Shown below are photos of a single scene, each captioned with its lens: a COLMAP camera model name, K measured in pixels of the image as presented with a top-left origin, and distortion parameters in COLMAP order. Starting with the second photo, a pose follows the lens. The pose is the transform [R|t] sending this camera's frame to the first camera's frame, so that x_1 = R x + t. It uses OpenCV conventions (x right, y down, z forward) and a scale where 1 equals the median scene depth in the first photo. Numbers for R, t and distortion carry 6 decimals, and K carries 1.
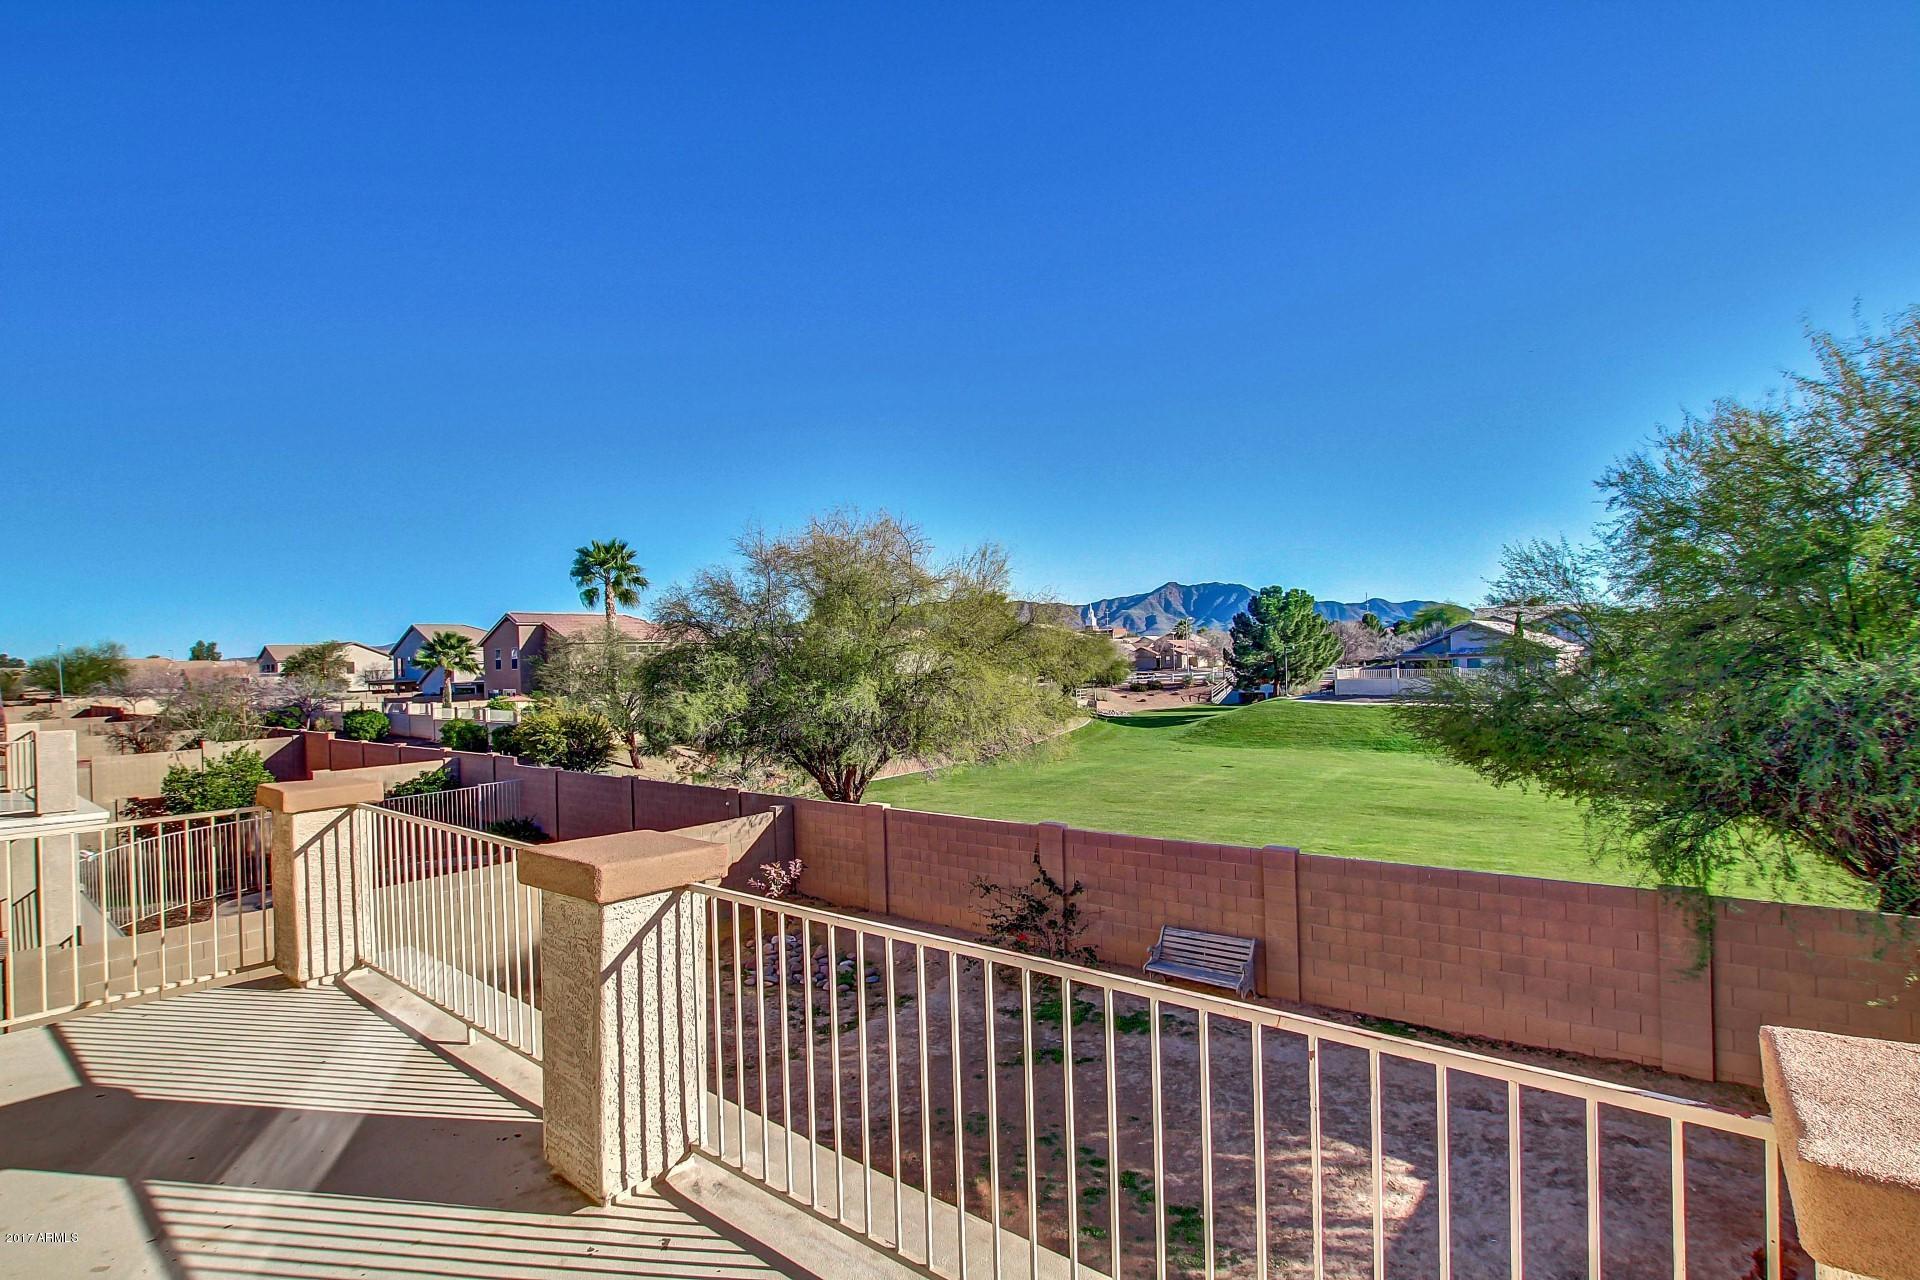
lens RADIAL K [[895.7, 0, 963.2], [0, 895.7, 652.5], [0, 0, 1]] dist [-0.029801, 0.000476]
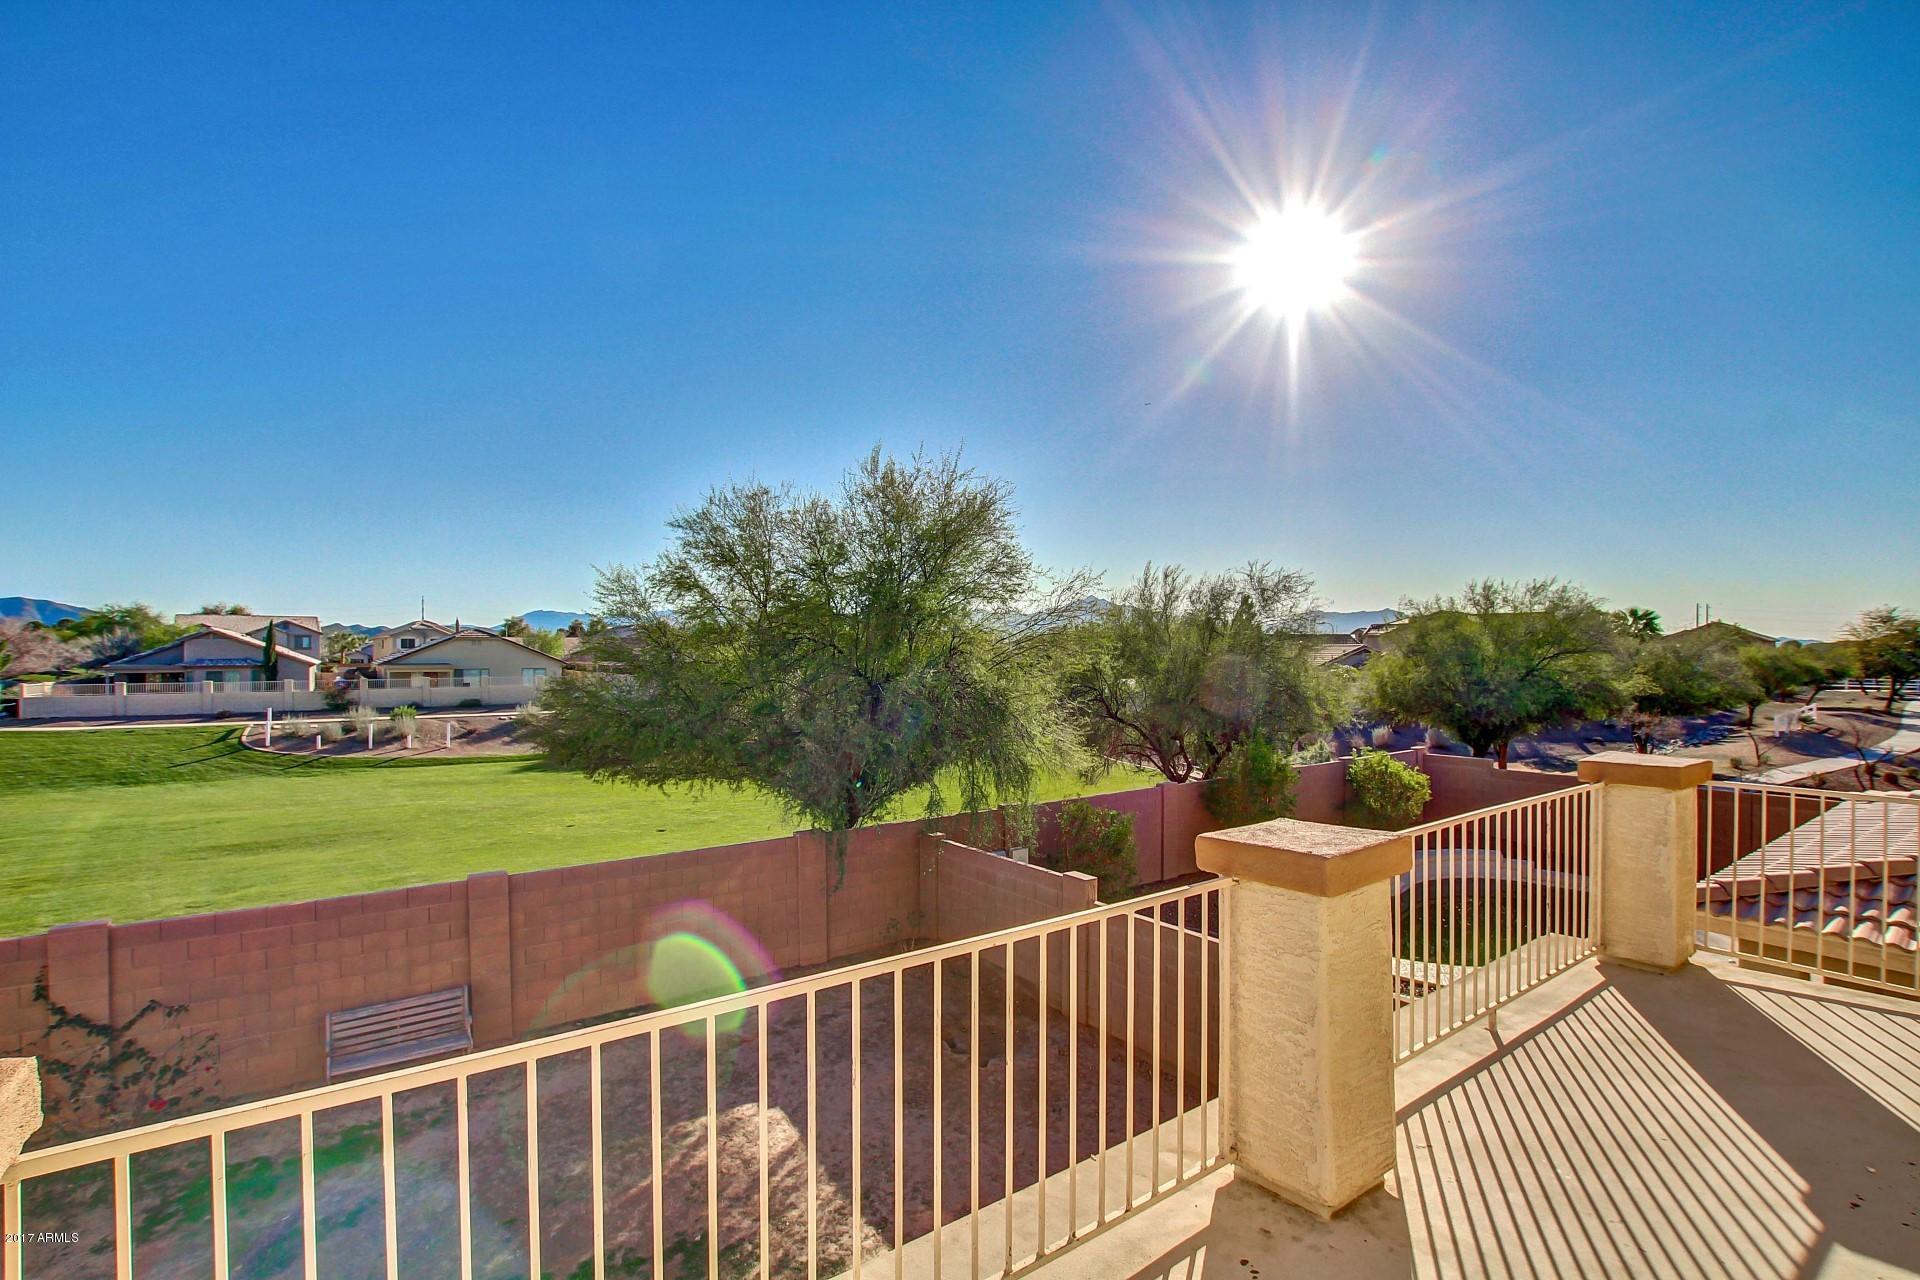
lens RADIAL K [[883.0, 0, 961.0], [0, 883.0, 647.8], [0, 0, 1]] dist [-0.020226, 0.000119]
pose [[0.265947, 0.033652, 0.963400, -0.190059], [-0.011526, 0.999430, -0.031729, 0.006060], [-0.963919, -0.002666, 0.266183, 0.149265]]
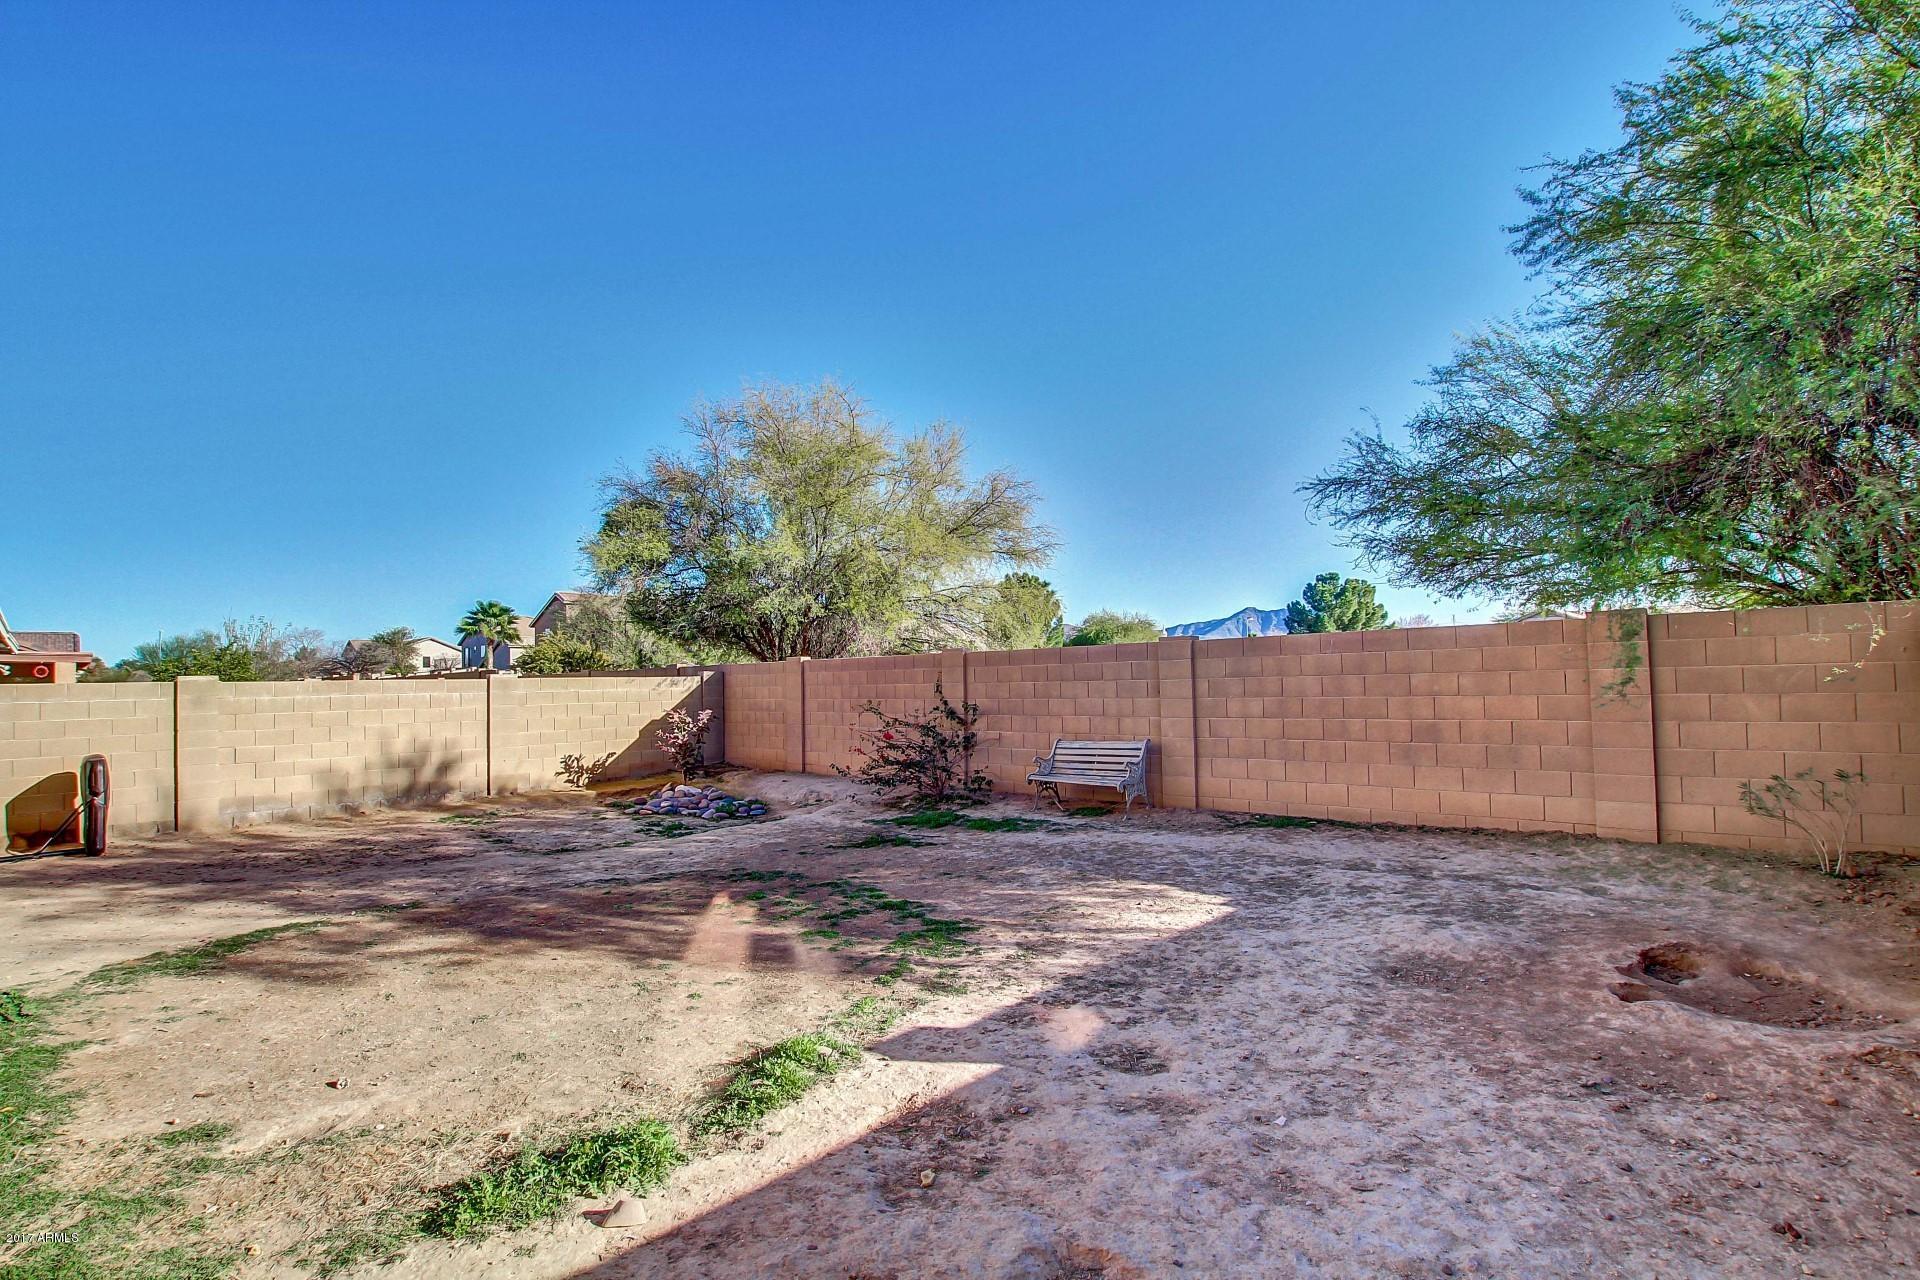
lens RADIAL K [[895.7, 0, 963.2], [0, 895.7, 652.5], [0, 0, 1]] dist [-0.029801, 0.000476]
pose [[0.996662, 0.008073, -0.081240, 0.107830], [-0.010167, 0.999626, -0.025405, 0.129098], [0.081004, 0.026146, 0.996371, 0.050900]]
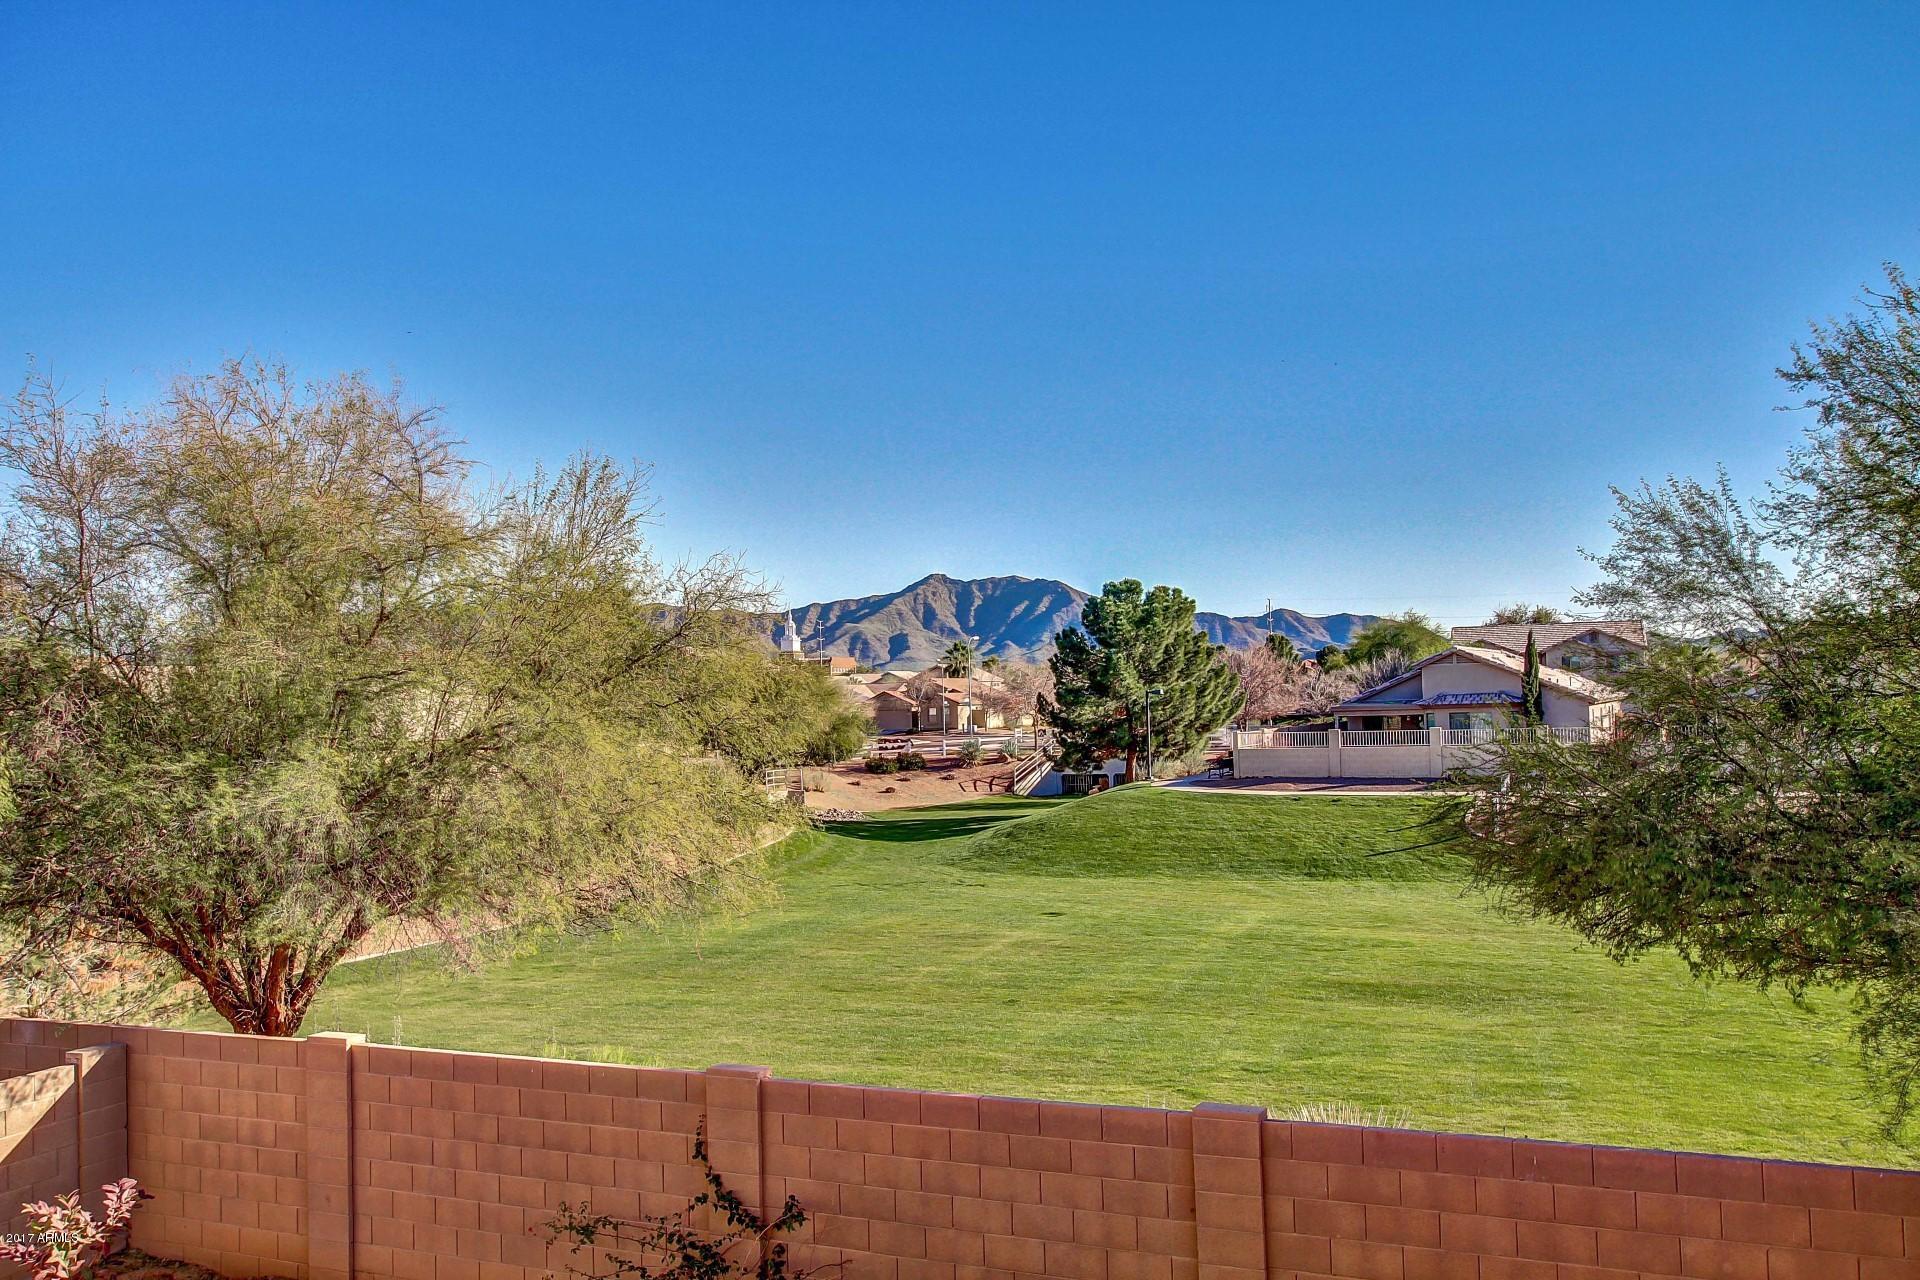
lens RADIAL K [[1669.8, 0, 964.8], [0, 1669.8, 667.2], [0, 0, 1]] dist [-0.030098, 0.104235]
pose [[0.969857, 0.008816, 0.243514, 0.002654], [-0.003899, 0.999779, -0.020666, 0.002751], [-0.243642, 0.019094, 0.969677, 0.088583]]
